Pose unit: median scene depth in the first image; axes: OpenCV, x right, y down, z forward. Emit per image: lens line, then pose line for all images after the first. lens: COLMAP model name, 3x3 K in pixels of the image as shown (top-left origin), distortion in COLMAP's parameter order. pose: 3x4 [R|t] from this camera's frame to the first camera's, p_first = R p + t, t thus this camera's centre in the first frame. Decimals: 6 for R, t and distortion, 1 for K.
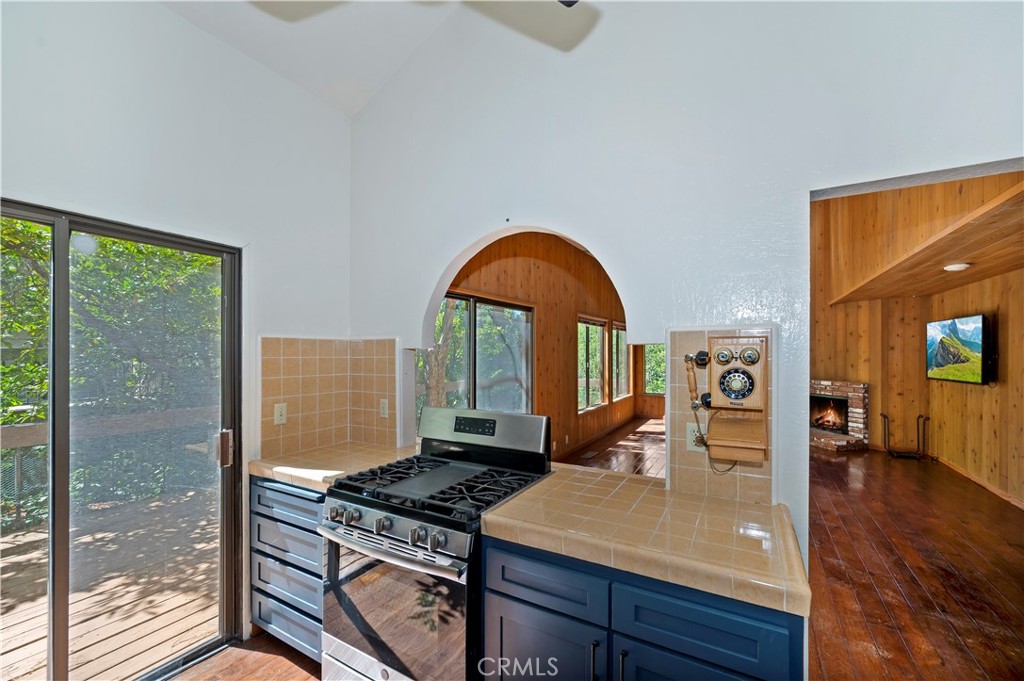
lens RADIAL K [[409.7, 0, 513.1], [0, 409.7, 354.0], [0, 0, 1]] dist [0.001183, 0.000001]
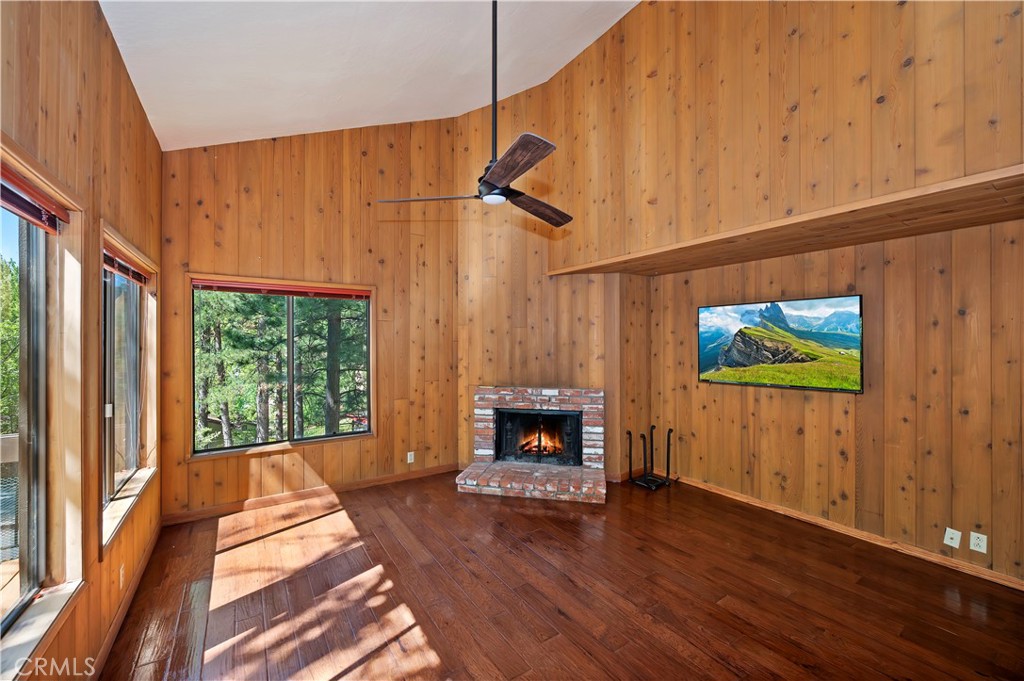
lens RADIAL K [[405.6, 0, 518.8], [0, 405.6, 341.1], [0, 0, 1]] dist [-0.000223, -0.000107]
pose [[0.427339, 0.005935, 0.904072, 0.237339], [0.000747, 0.999976, -0.006918, -0.011791], [-0.904091, 0.003632, 0.427324, 1.222424]]
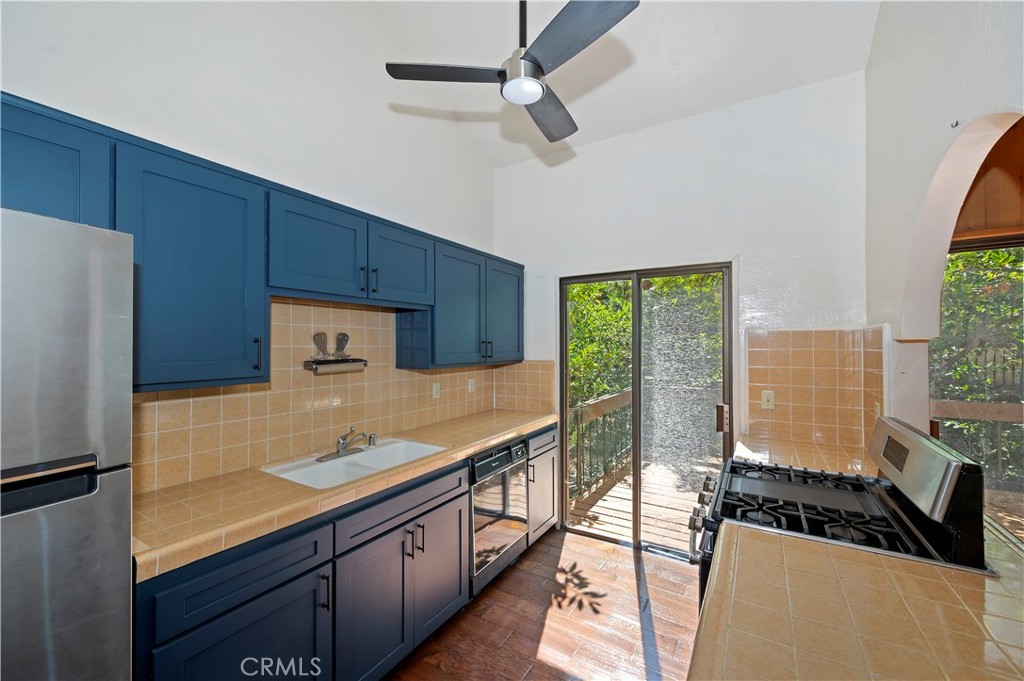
lens RADIAL K [[403.3, 0, 512.3], [0, 403.3, 342.6], [0, 0, 1]] dist [-0.001569, -0.000259]
pose [[-0.030035, 0.000964, -0.999548, 0.299771], [0.002141, 0.999997, 0.000900, -0.005877], [0.999547, -0.002113, -0.030037, 0.187476]]
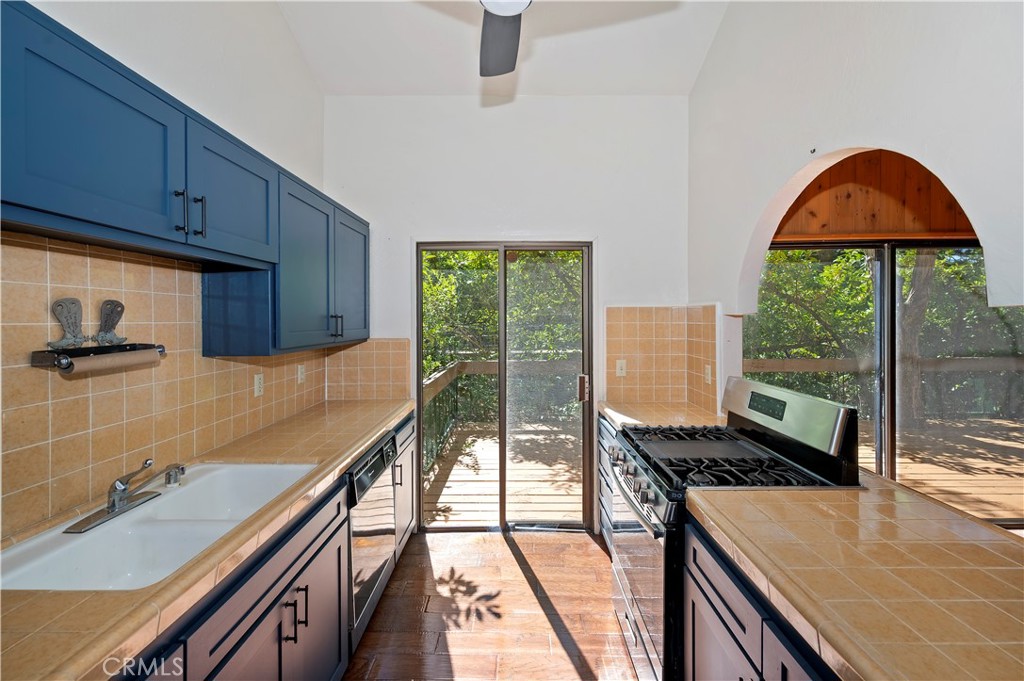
lens RADIAL K [[413.9, 0, 514.8], [0, 413.9, 318.4], [0, 0, 1]] dist [0.000991, -0.000250]
pose [[0.491628, 0.002630, -0.870801, 0.201300], [0.002175, 0.999989, 0.004249, -0.005577], [0.870803, -0.003983, 0.491616, 0.056783]]
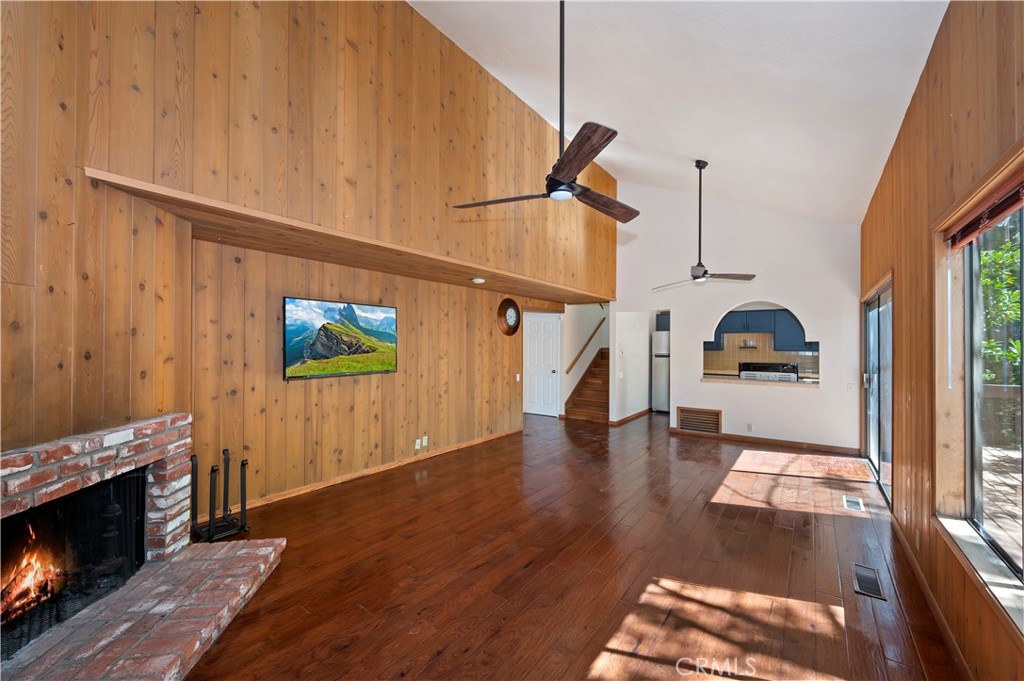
lens RADIAL K [[403.3, 0, 512.3], [0, 403.3, 342.6], [0, 0, 1]] dist [-0.001569, -0.000259]
pose [[-0.994258, 0.002102, 0.106985, 0.703331], [0.001398, 0.999977, -0.006660, 0.004917], [-0.106996, -0.006472, -0.994238, 2.020857]]
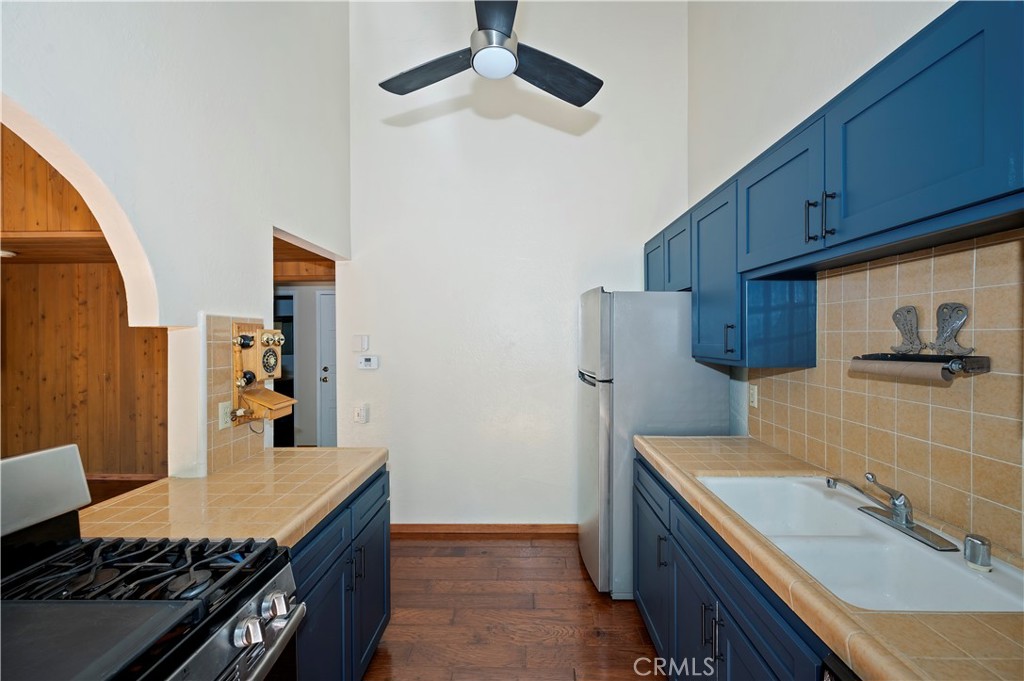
lens RADIAL K [[405.6, 0, 518.8], [0, 405.6, 341.1], [0, 0, 1]] dist [-0.000223, -0.000107]
pose [[-0.485350, -0.001185, 0.874319, -0.340374], [0.007195, 0.999960, 0.005349, 0.003024], [-0.874290, 0.008887, -0.485322, 0.332082]]
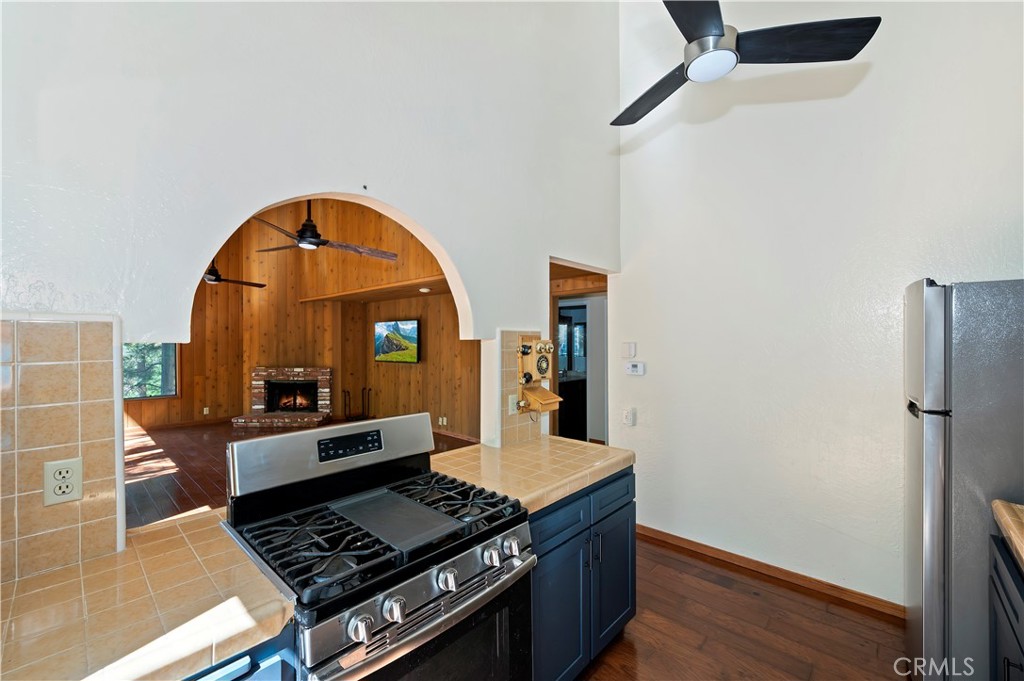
lens RADIAL K [[419.2, 0, 512.0], [0, 419.2, 340.5], [0, 0, 1]] dist [0.002045, -0.000030]
pose [[0.216707, 0.003572, 0.976230, -0.393719], [0.002822, 0.999987, -0.004285, -0.006582], [-0.976233, 0.003683, 0.216694, 0.269630]]
